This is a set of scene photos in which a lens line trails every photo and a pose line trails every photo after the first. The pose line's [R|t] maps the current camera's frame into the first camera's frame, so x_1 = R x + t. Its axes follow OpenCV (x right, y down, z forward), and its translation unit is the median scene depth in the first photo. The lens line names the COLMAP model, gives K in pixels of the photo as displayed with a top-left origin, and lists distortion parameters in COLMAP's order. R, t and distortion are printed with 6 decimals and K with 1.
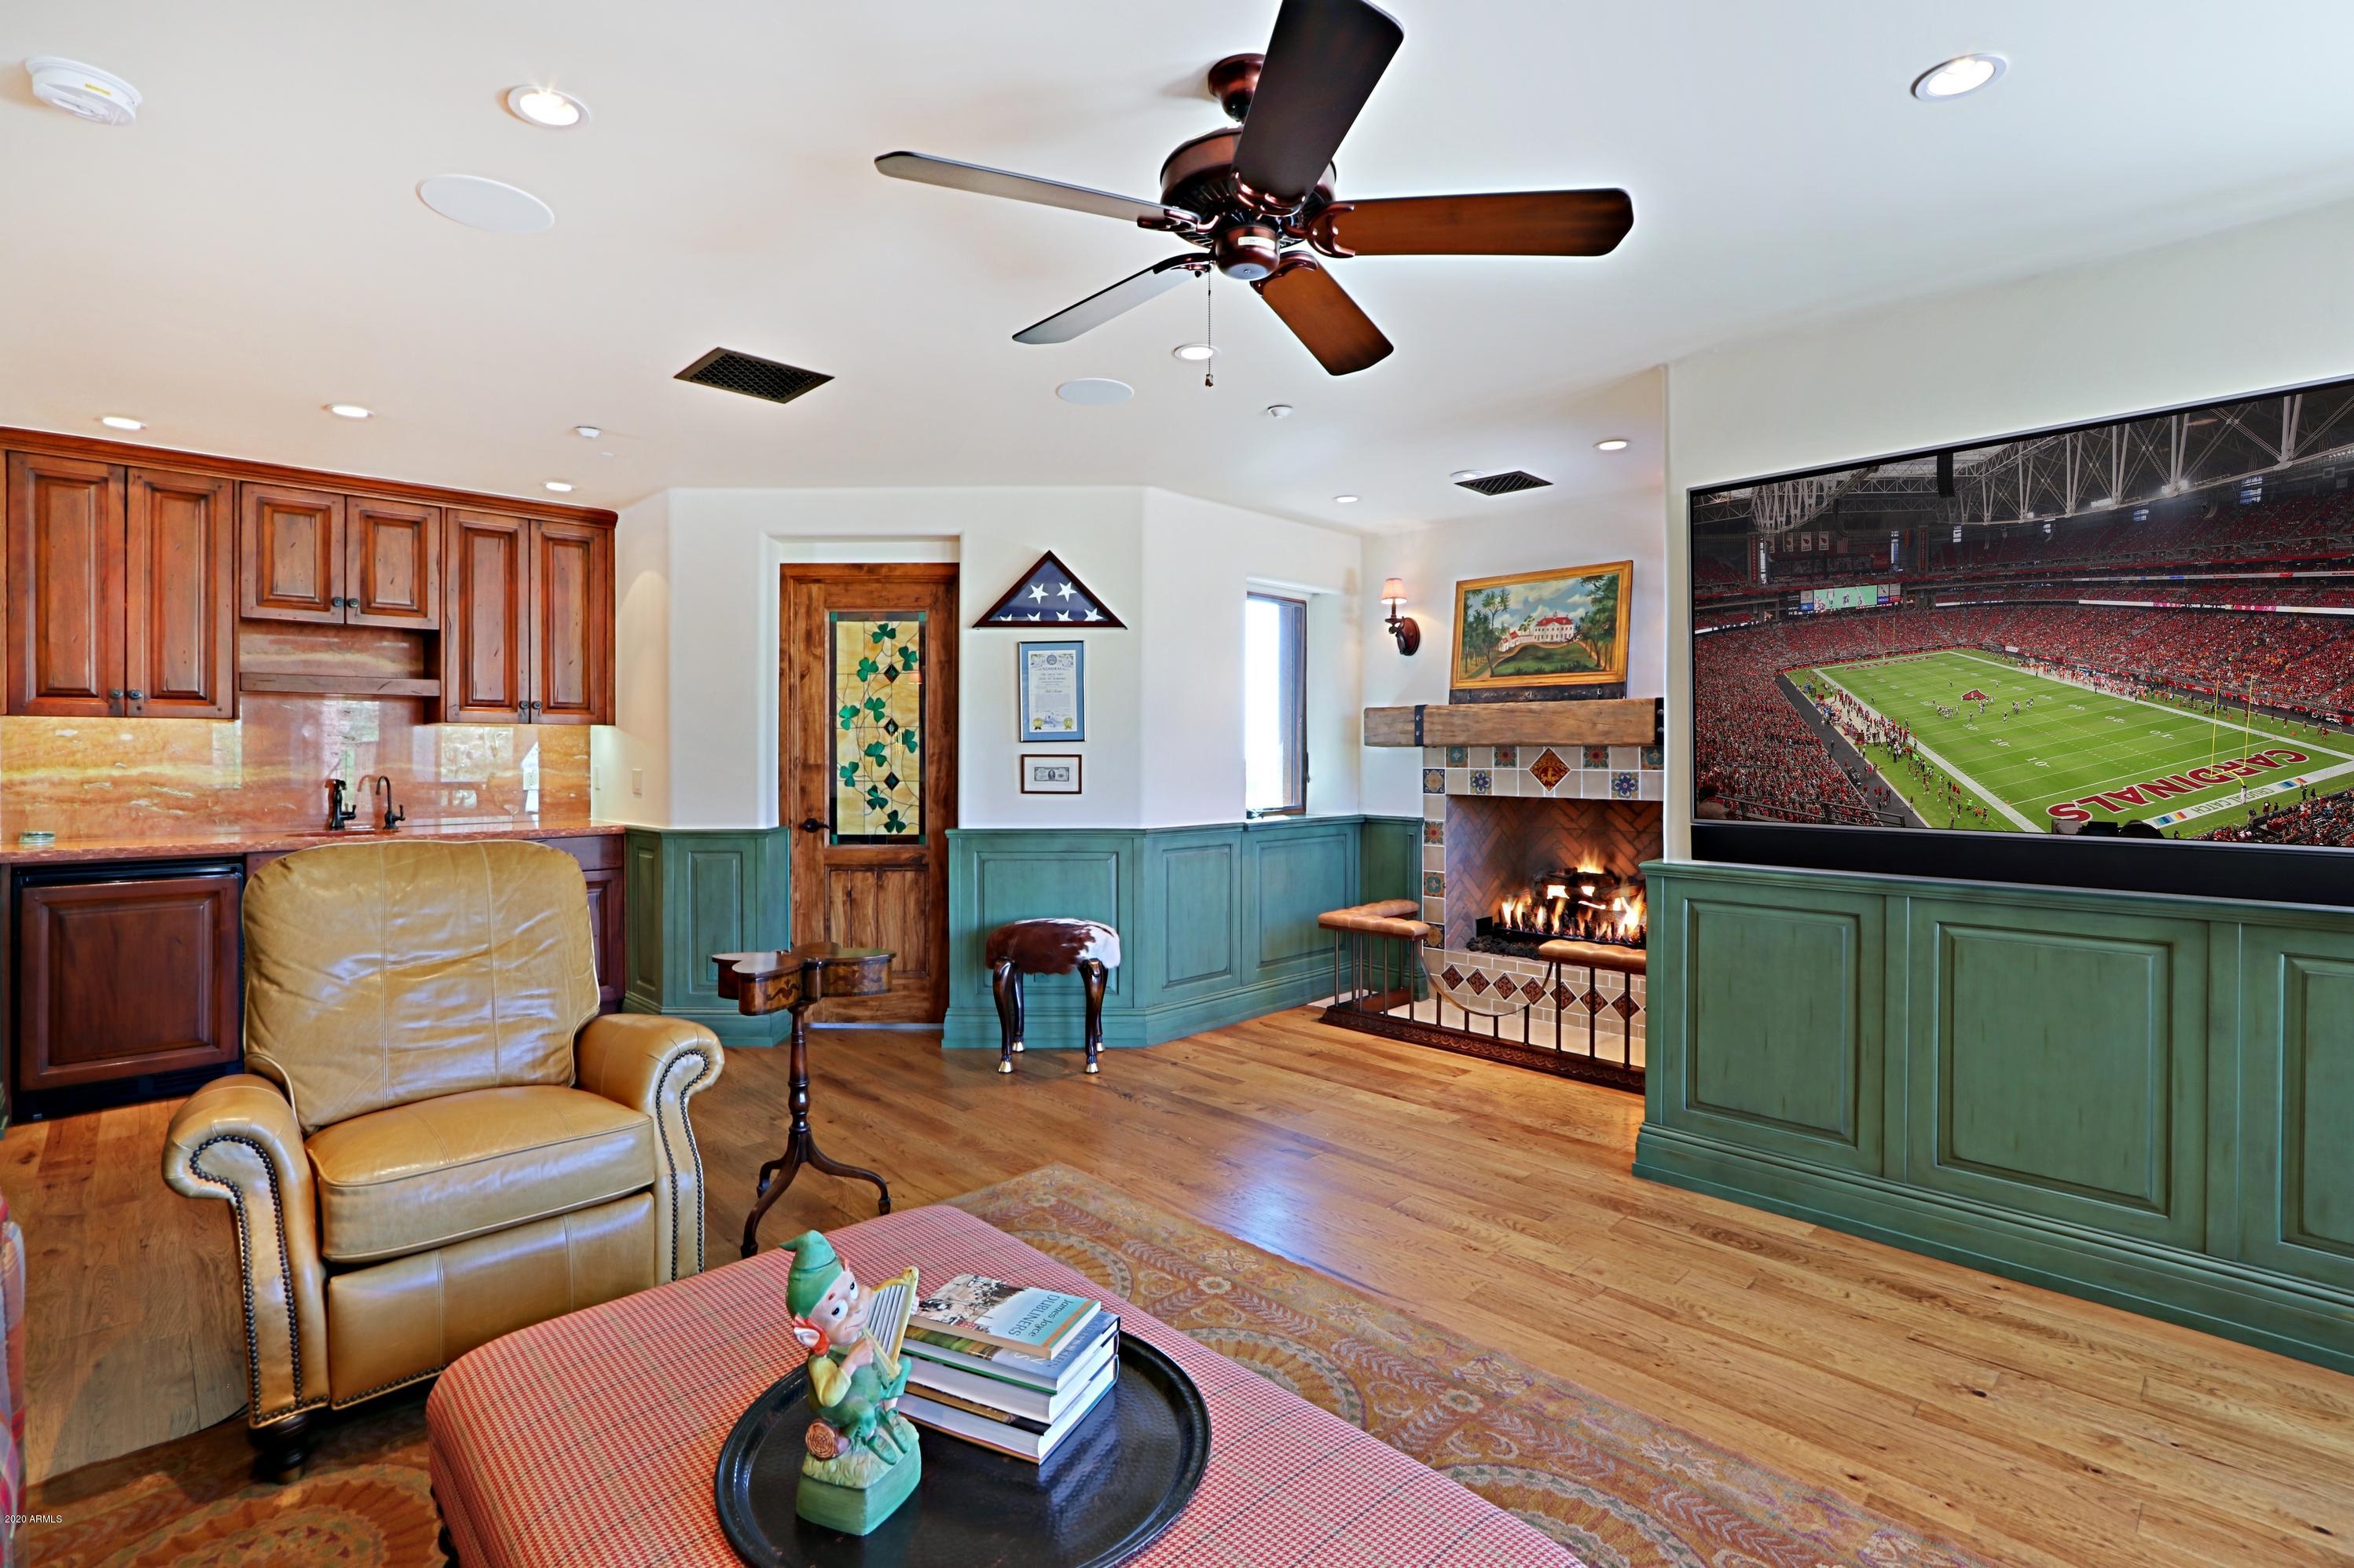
lens RADIAL K [[1083.3, 0, 1165.6], [0, 1083.3, 759.8], [0, 0, 1]] dist [-0.019483, 0.003505]
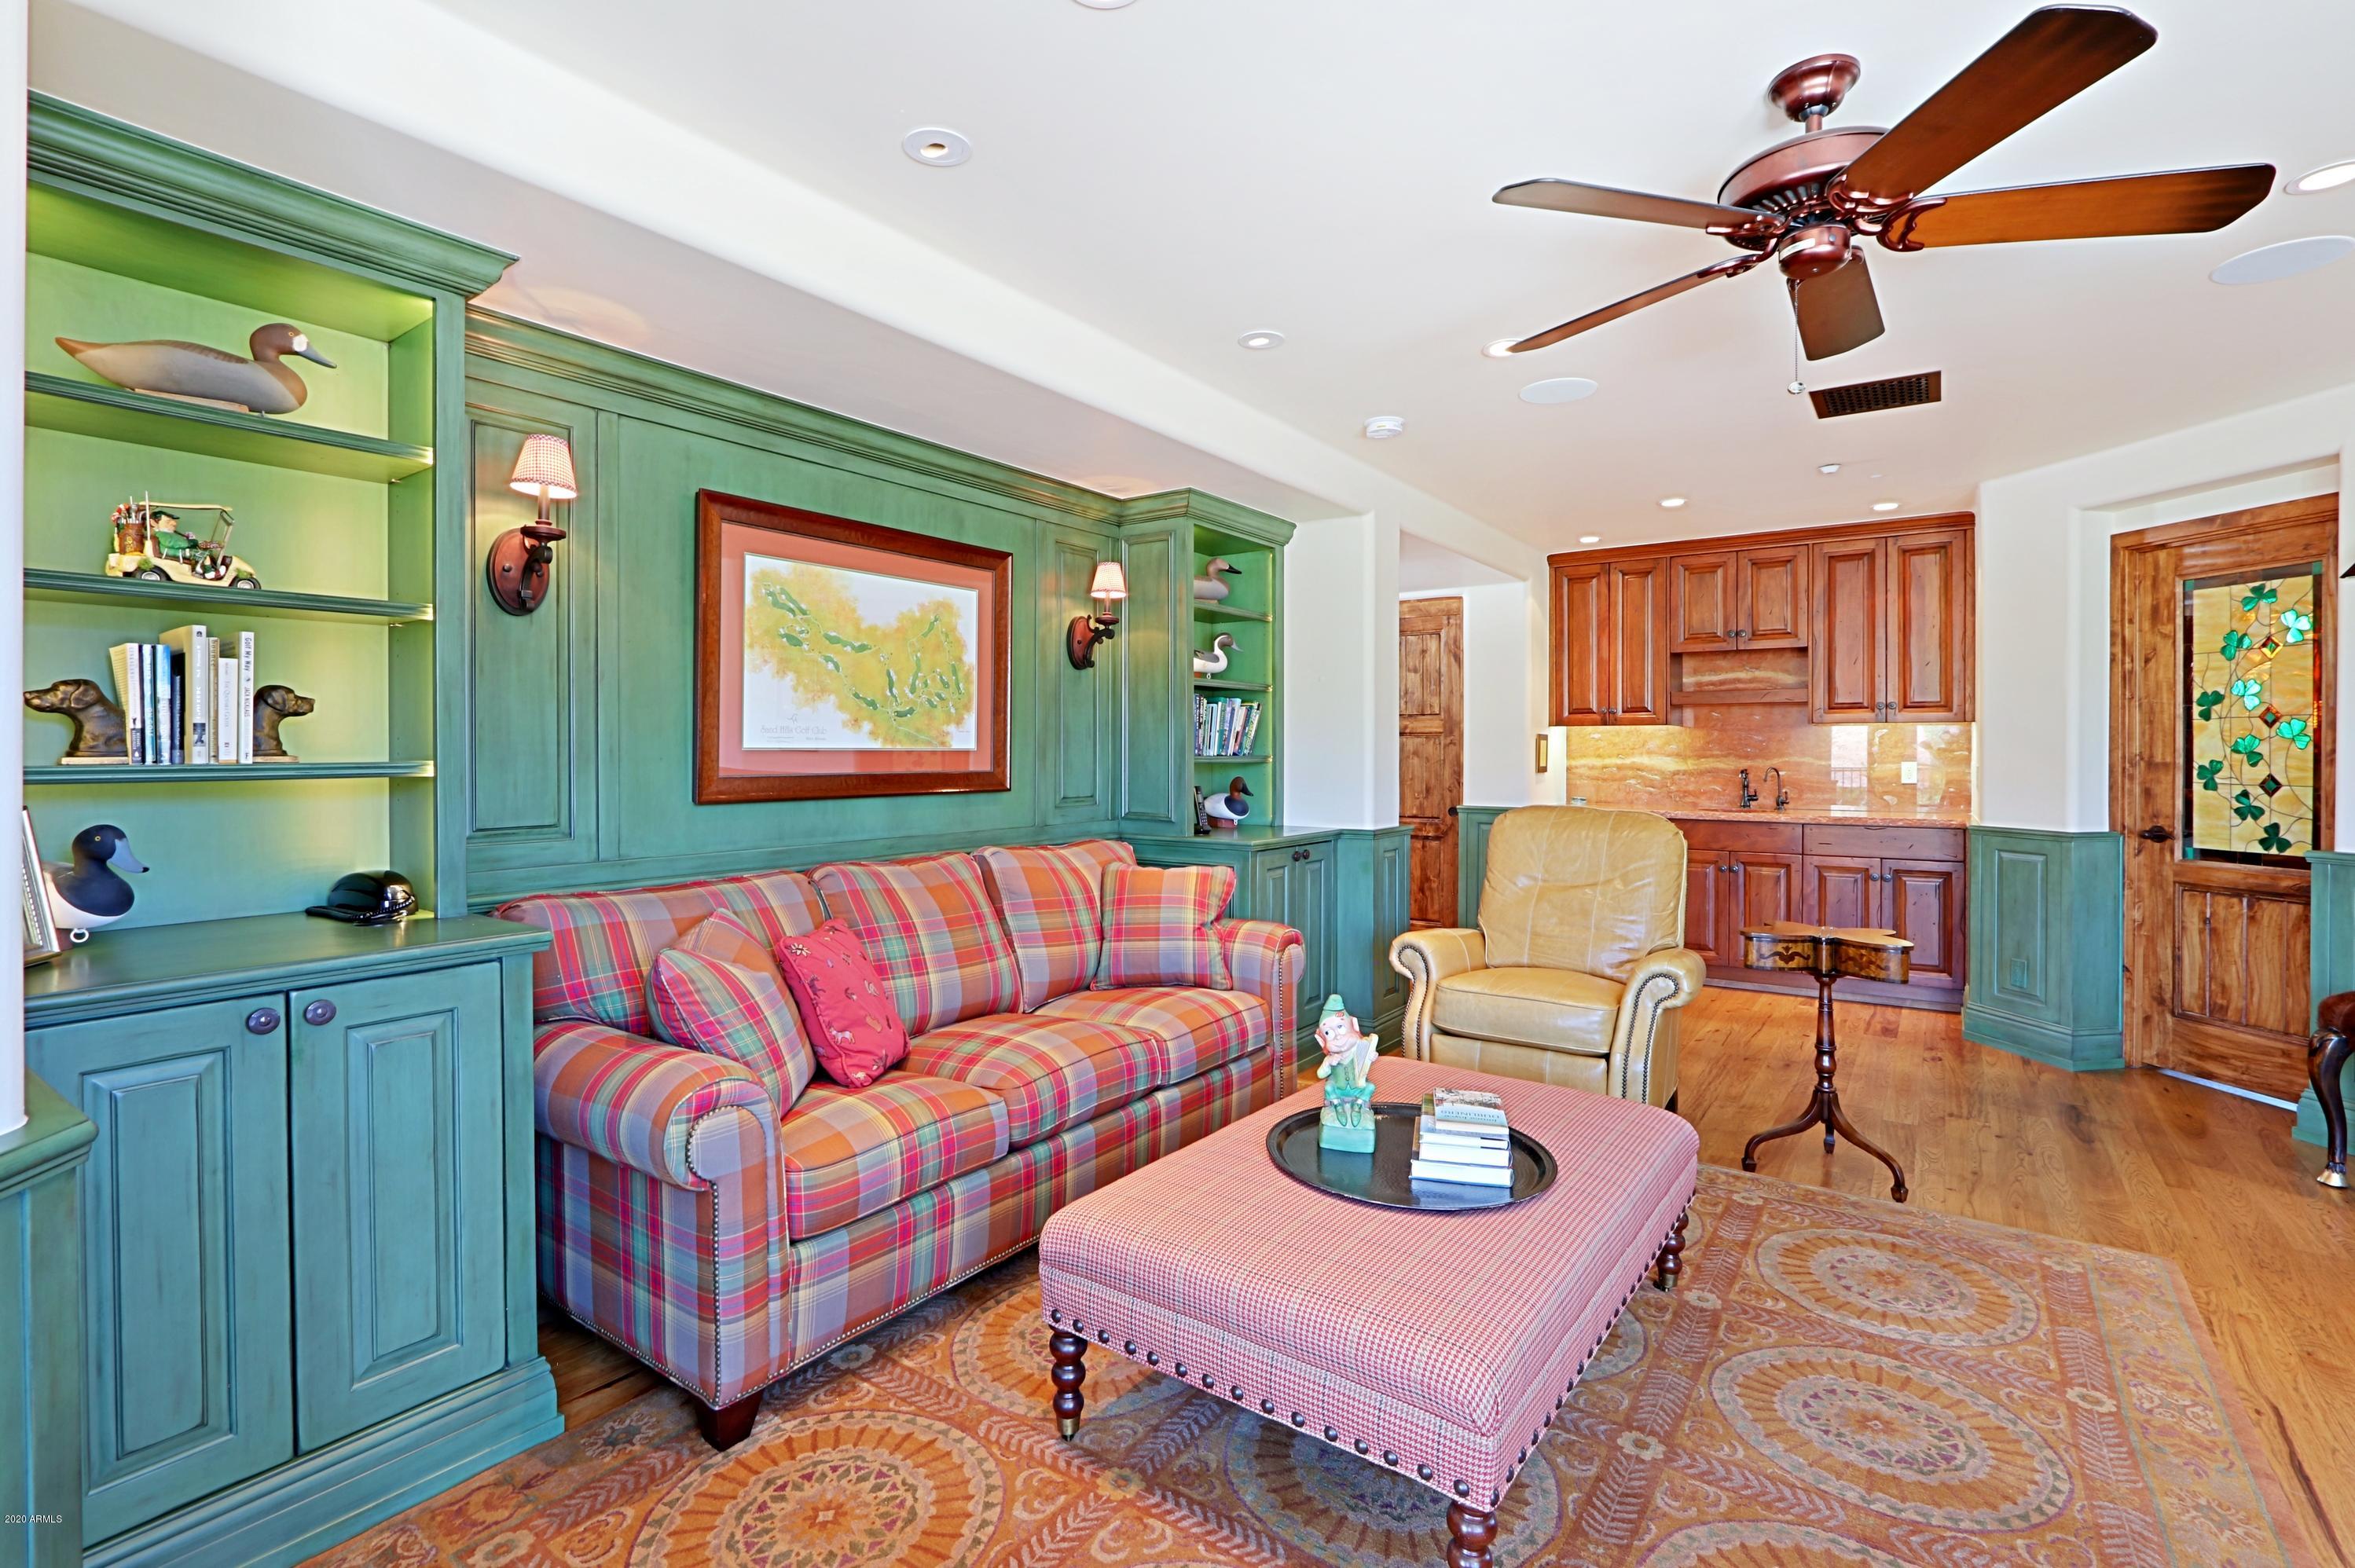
lens RADIAL K [[1083.7, 0, 1170.5], [0, 1083.7, 769.6], [0, 0, 1]] dist [-0.019483, 0.003505]
pose [[0.168778, 0.019162, -0.985468, 0.373623], [-0.006635, 0.999810, 0.018304, -0.000395], [0.985632, 0.003449, 0.168873, 0.090519]]
